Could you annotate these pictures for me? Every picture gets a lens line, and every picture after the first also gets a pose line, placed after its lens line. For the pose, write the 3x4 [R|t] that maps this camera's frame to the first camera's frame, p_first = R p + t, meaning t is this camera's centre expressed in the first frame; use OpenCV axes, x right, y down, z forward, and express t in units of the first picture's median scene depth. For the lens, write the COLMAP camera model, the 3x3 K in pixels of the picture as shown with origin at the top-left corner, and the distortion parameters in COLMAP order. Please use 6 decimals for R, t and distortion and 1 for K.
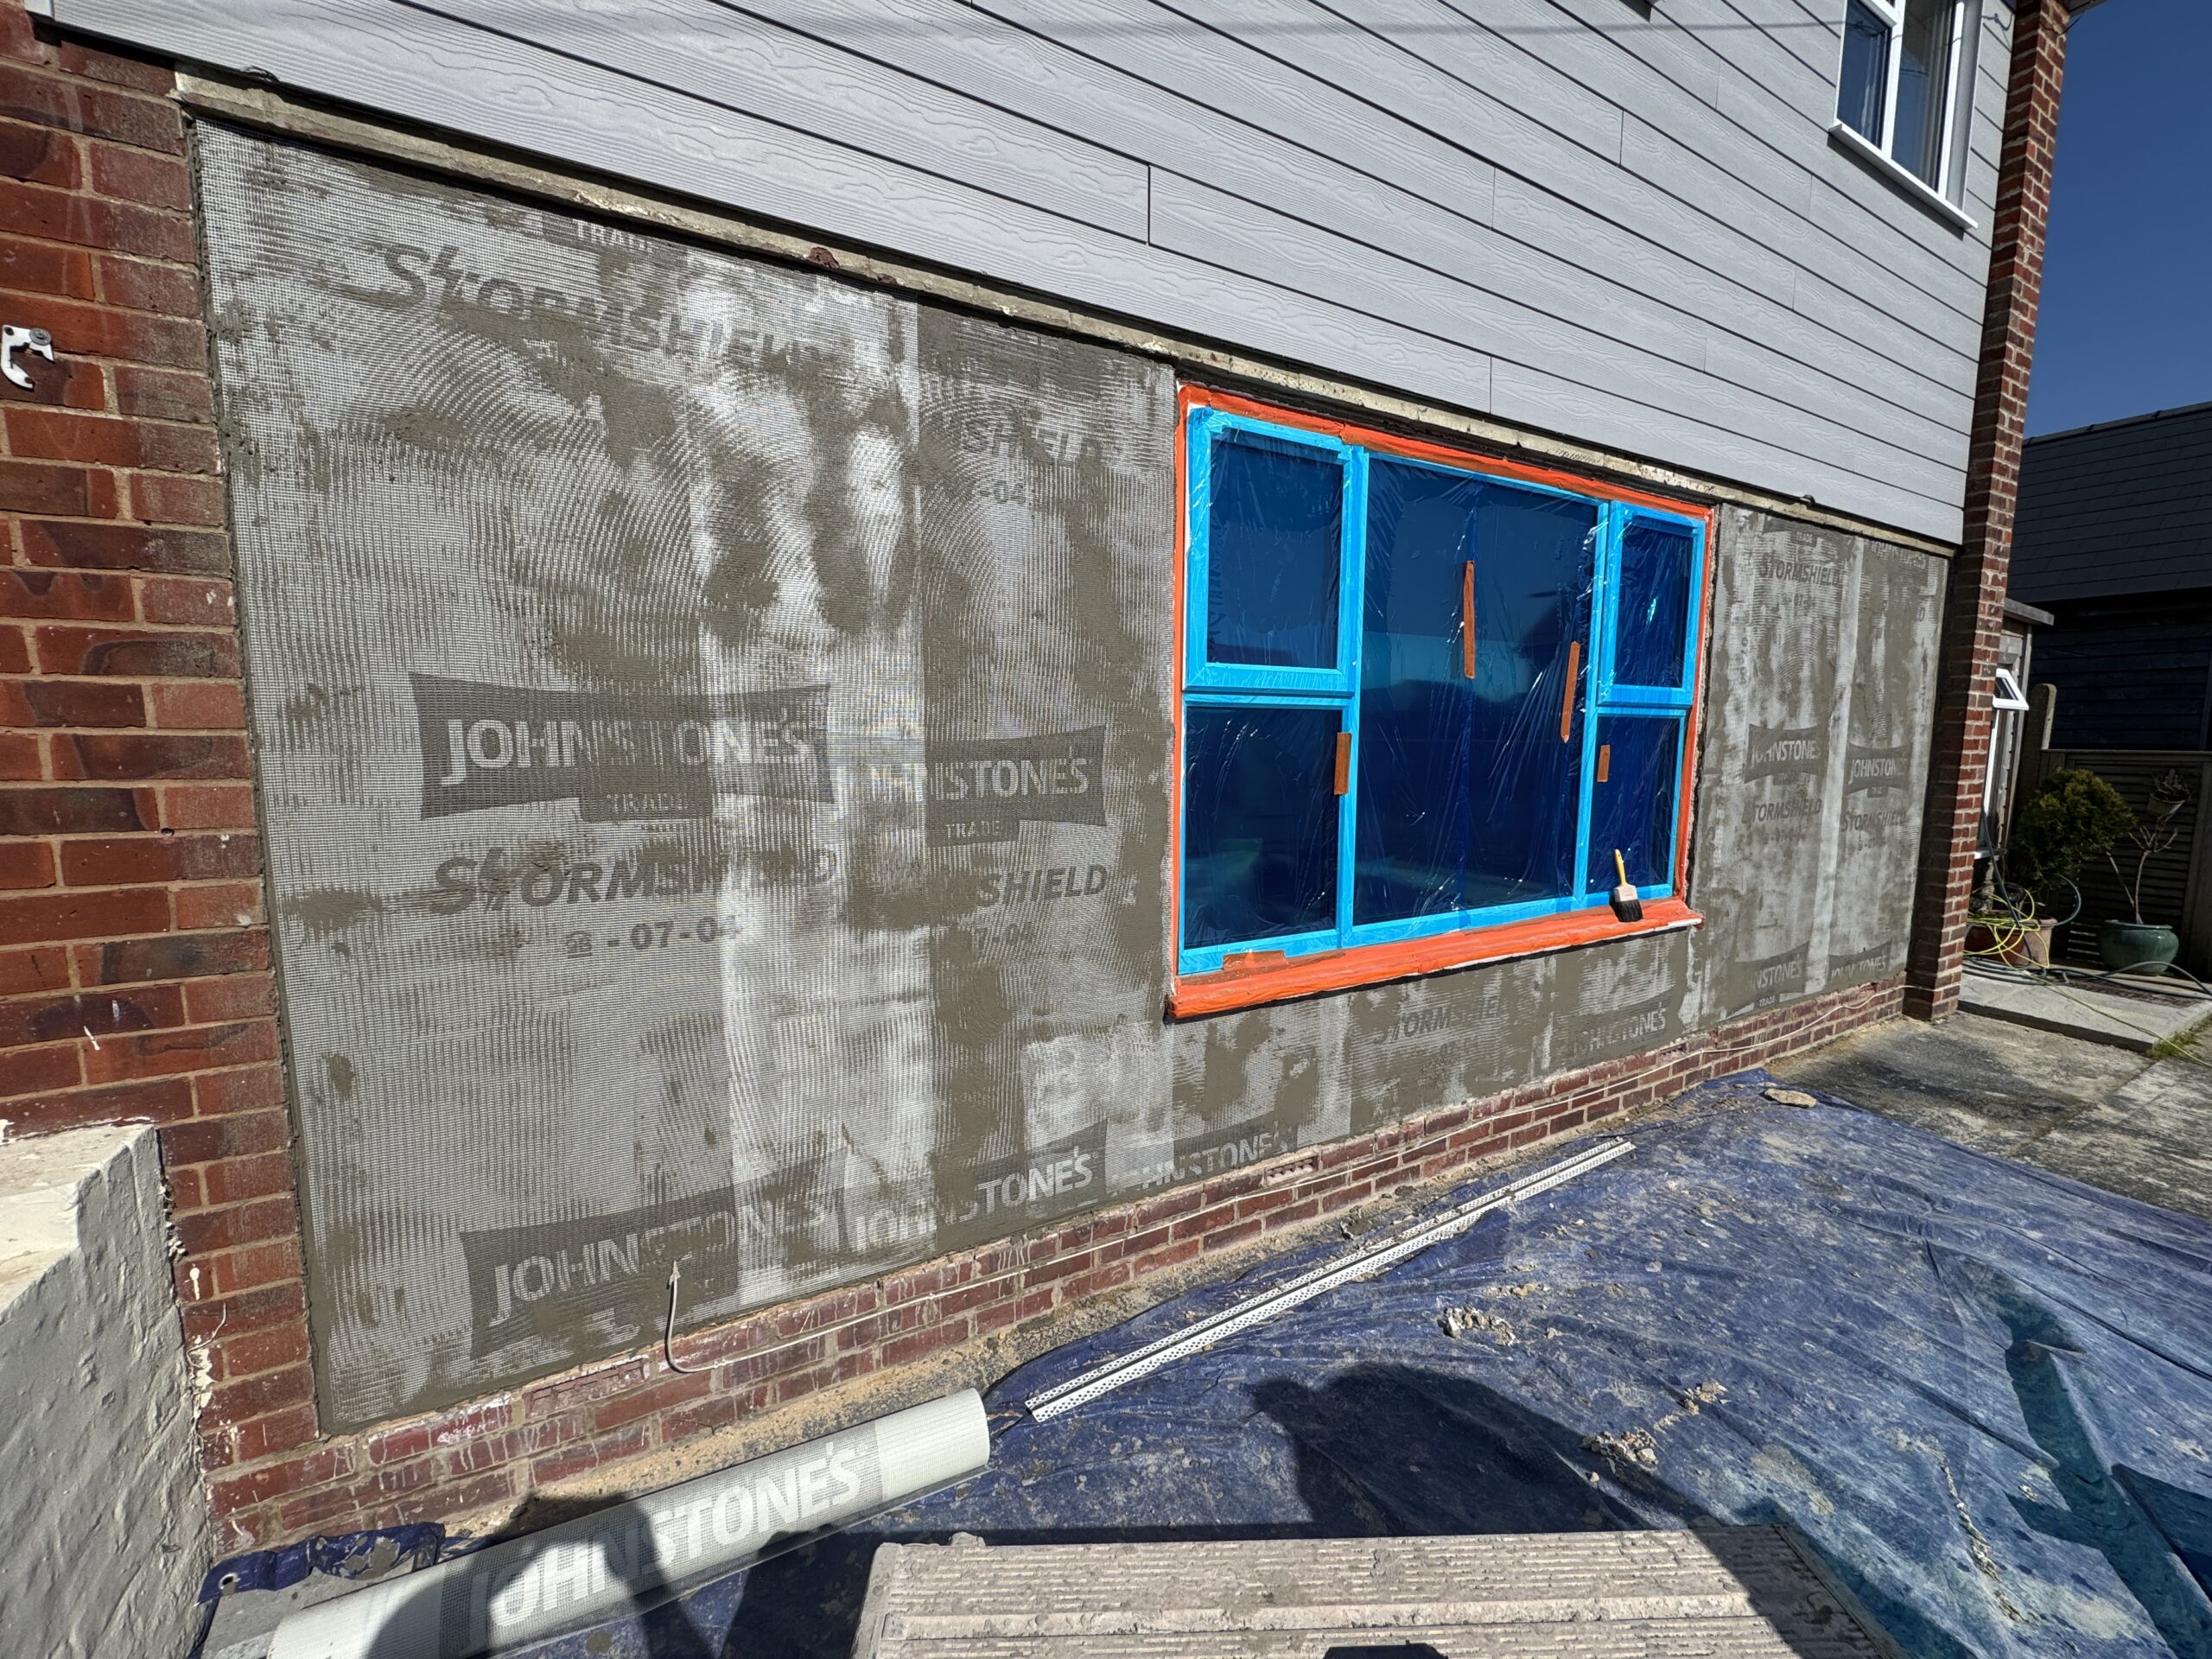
lens RADIAL K [[894.1, 0, 1100.5], [0, 894.1, 828.8], [0, 0, 1]] dist [-0.001820, -0.000076]
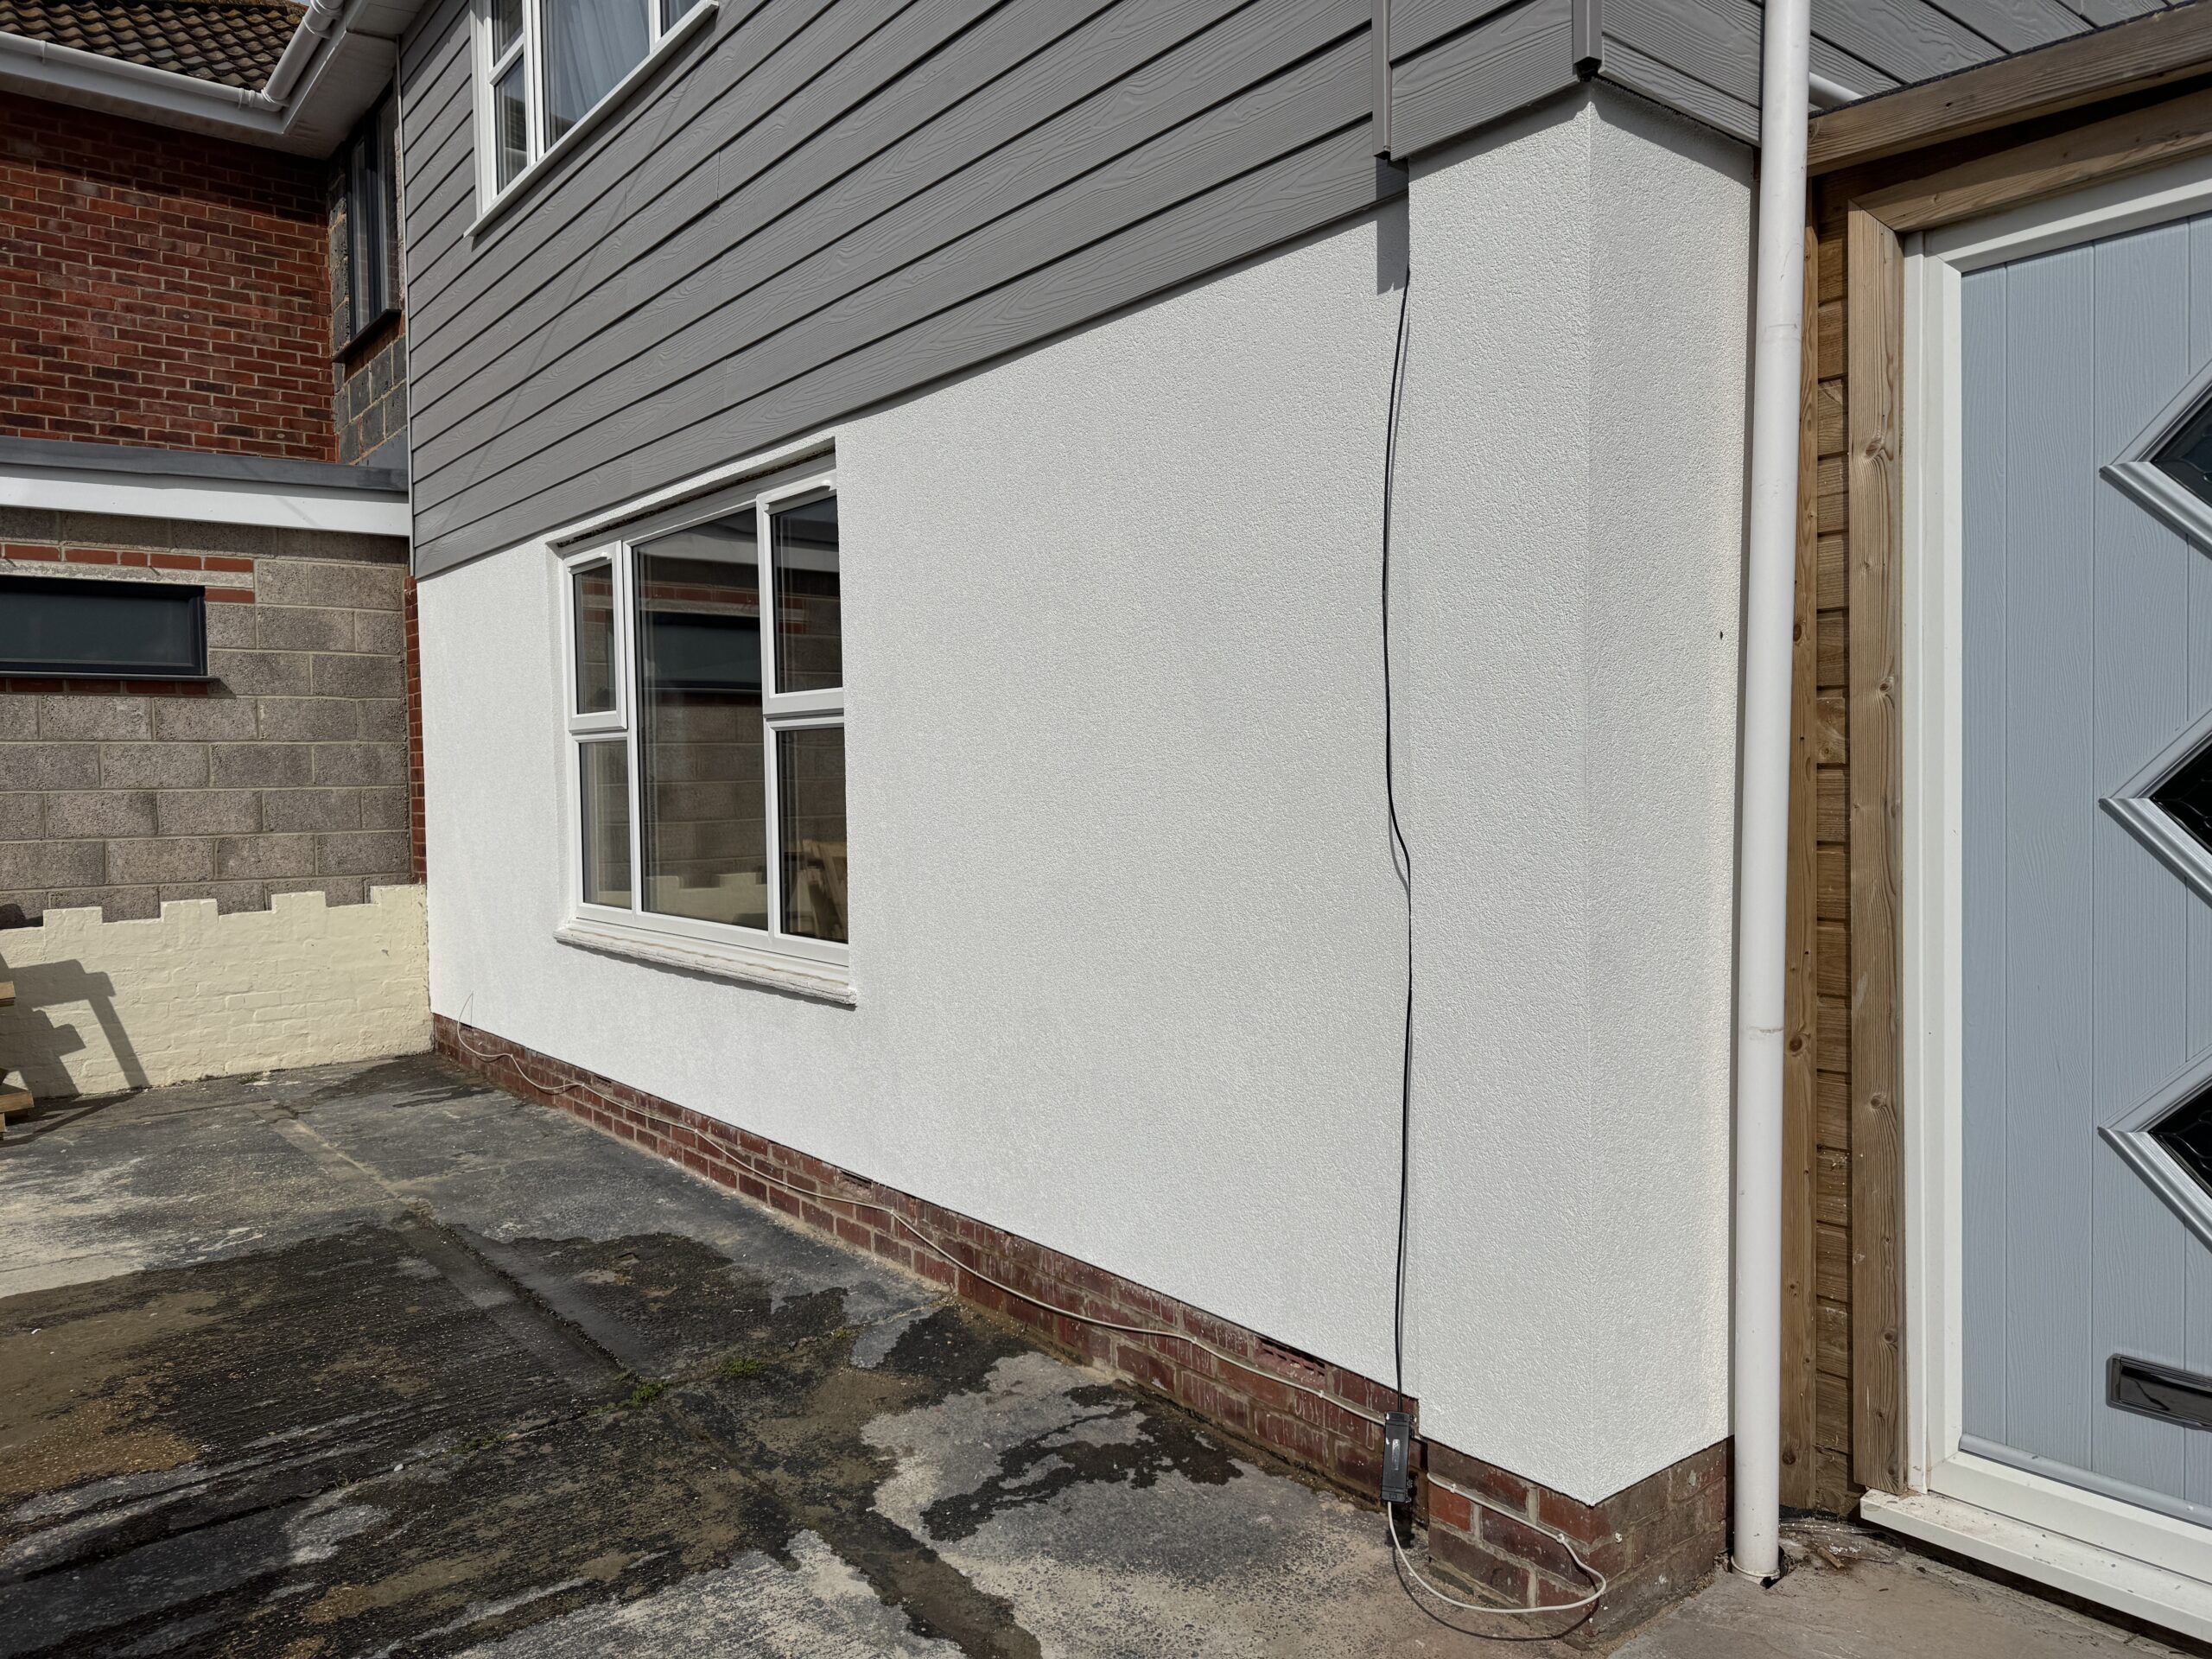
lens RADIAL K [[1540.3, 0, 1086.4], [0, 1540.3, 837.9], [0, 0, 1]] dist [0.042411, -0.061295]
pose [[0.146423, 0.032149, -0.988699, 2.283609], [-0.097392, 0.995085, 0.017934, -0.084300], [0.984416, 0.093665, 0.148835, 1.172912]]
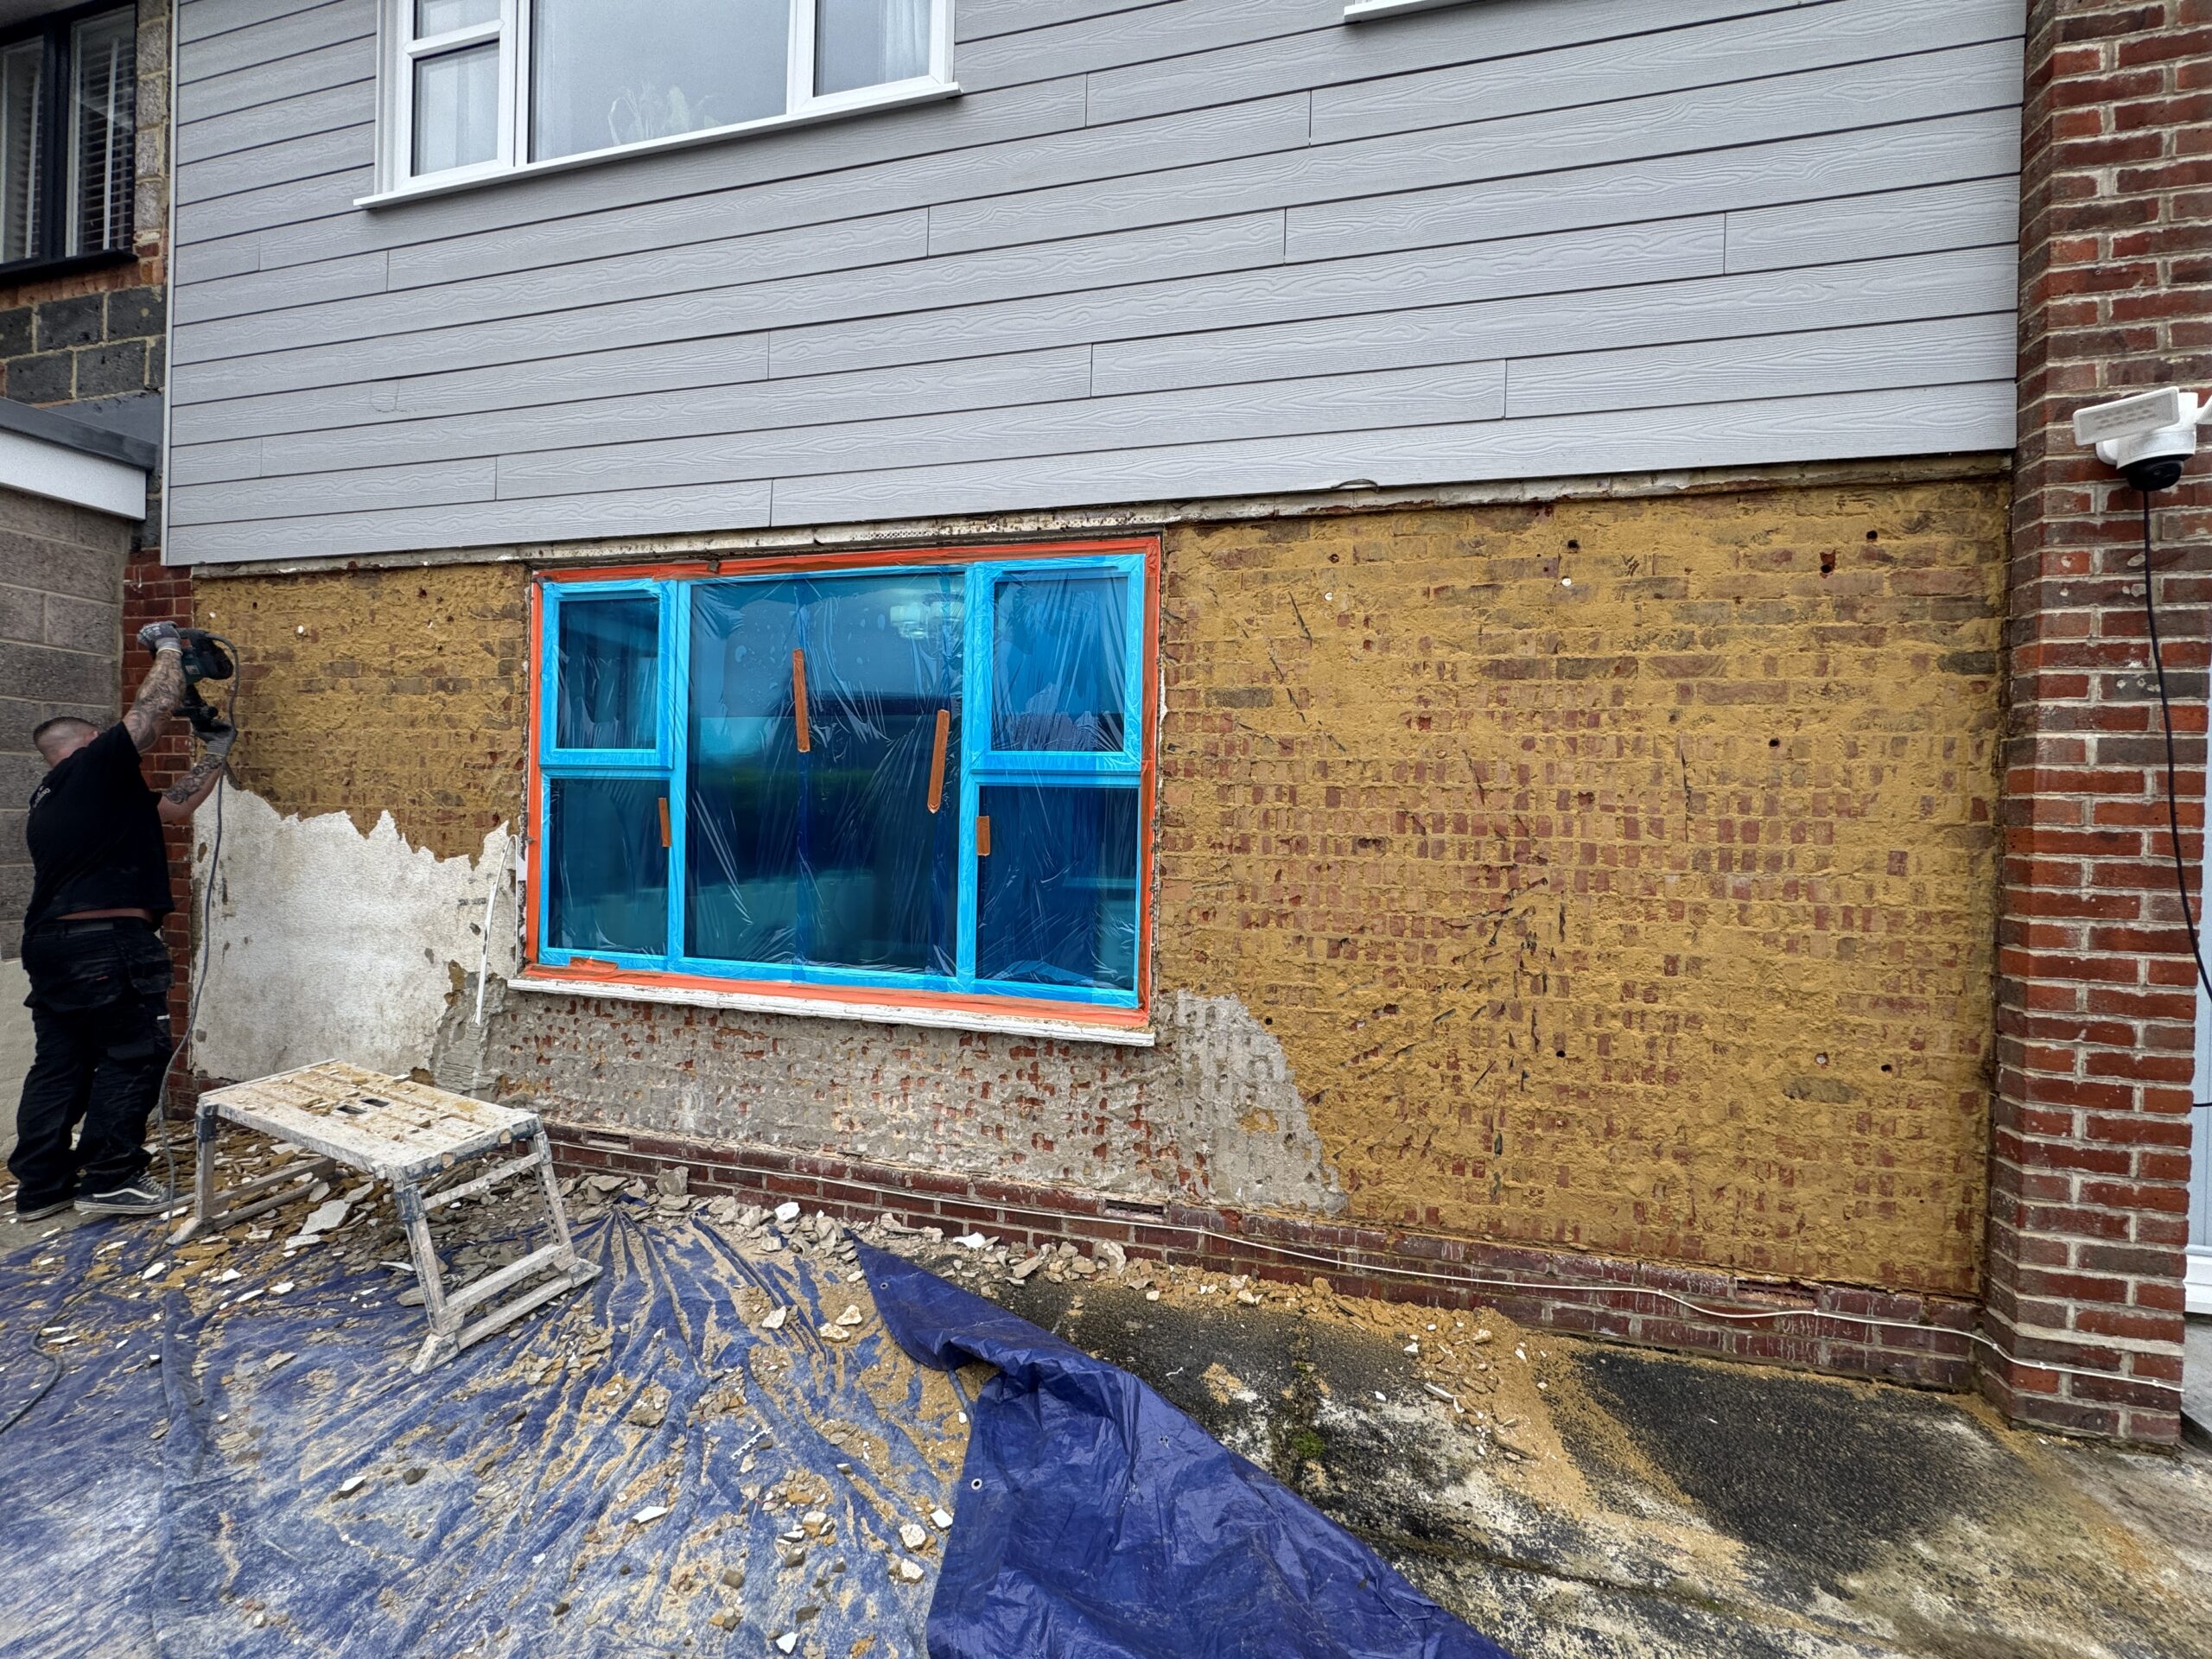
lens RADIAL K [[894.1, 0, 1100.5], [0, 894.1, 828.8], [0, 0, 1]] dist [-0.001820, -0.000076]
pose [[0.721292, 0.016712, -0.692430, 1.397766], [-0.096028, 0.992467, -0.076076, -0.023570], [0.685942, 0.121365, 0.717463, 0.454197]]
